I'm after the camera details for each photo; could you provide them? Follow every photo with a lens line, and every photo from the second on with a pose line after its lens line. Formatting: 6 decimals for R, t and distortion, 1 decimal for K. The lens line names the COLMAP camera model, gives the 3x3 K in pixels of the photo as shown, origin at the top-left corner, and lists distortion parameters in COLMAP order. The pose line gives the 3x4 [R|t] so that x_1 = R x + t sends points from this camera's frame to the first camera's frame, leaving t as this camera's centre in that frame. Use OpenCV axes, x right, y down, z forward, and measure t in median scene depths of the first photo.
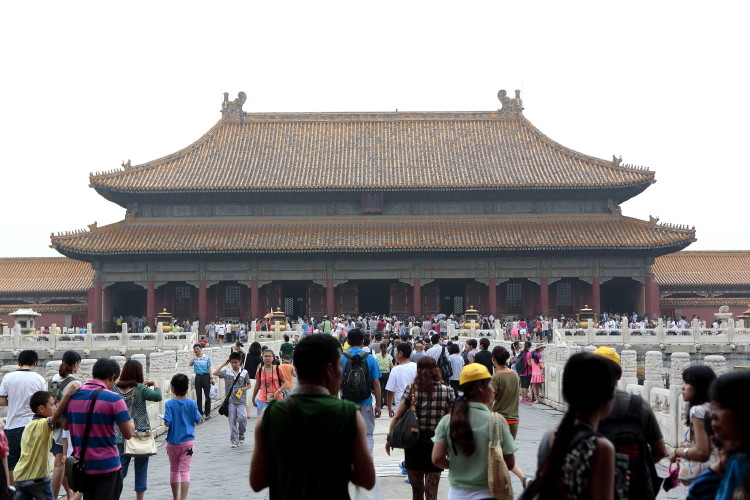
lens RADIAL K [[1088.8, 0, 375.0], [0, 1088.8, 250.0], [0, 0, 1]] dist [-0.017527, -0.009103]
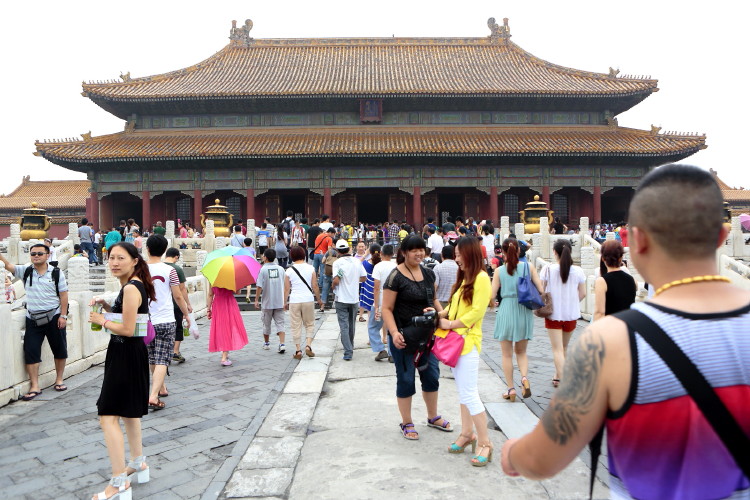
lens RADIAL K [[567.0, 0, 373.8], [0, 567.0, 263.5], [0, 0, 1]] dist [-0.087223, 0.003774]
pose [[0.999991, -0.001625, 0.004004, -0.002070], [0.001184, 0.994181, 0.107711, 0.038455], [-0.004155, -0.107706, 0.994174, 0.476545]]
